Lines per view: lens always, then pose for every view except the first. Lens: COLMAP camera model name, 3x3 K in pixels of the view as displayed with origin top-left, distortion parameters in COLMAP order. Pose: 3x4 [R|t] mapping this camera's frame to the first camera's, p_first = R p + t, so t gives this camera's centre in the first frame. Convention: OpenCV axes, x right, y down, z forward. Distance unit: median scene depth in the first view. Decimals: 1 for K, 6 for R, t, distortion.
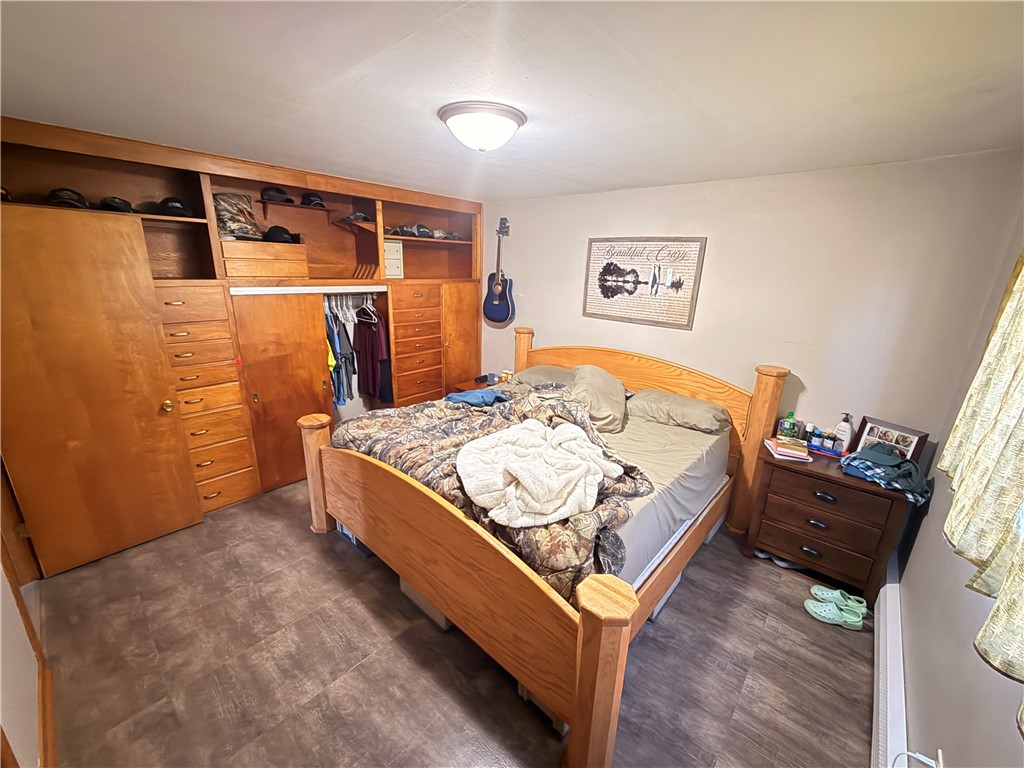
lens RADIAL K [[407.0, 0, 509.1], [0, 407.0, 382.3], [0, 0, 1]] dist [0.000881, 0.000114]
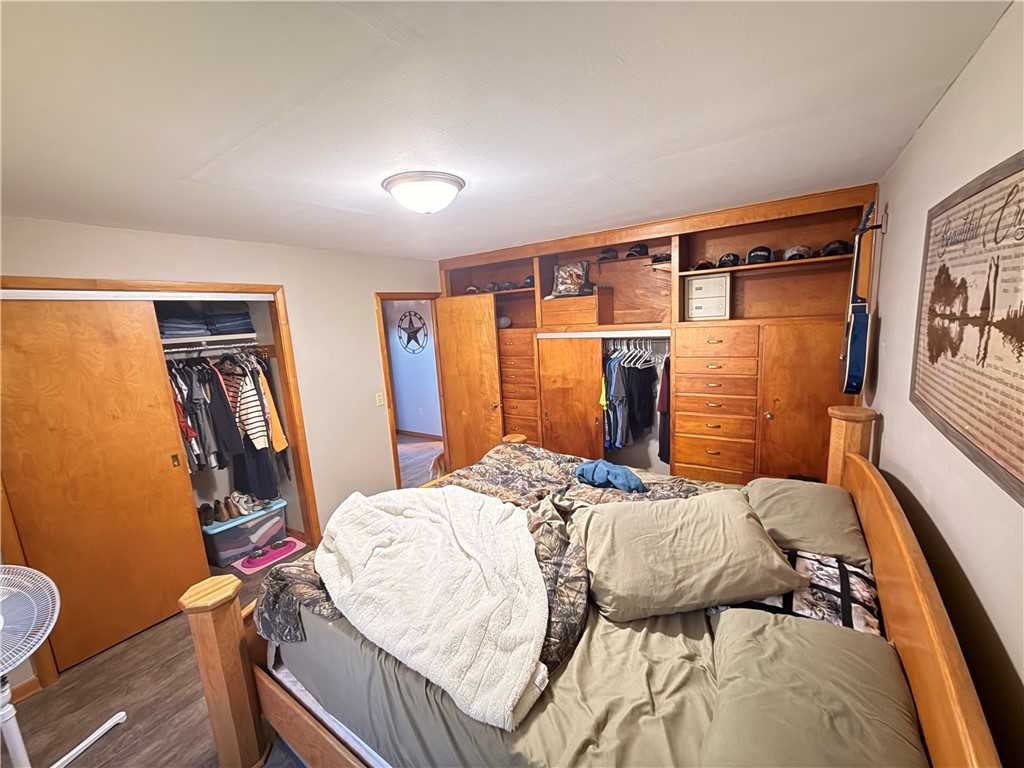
lens RADIAL K [[407.0, 0, 508.4], [0, 407.0, 386.2], [0, 0, 1]] dist [0.000881, 0.000114]
pose [[0.123938, 0.132087, -0.983459, 0.593205], [-0.208391, 0.972463, 0.104348, -0.154853], [0.970161, 0.192012, 0.148051, 0.621944]]
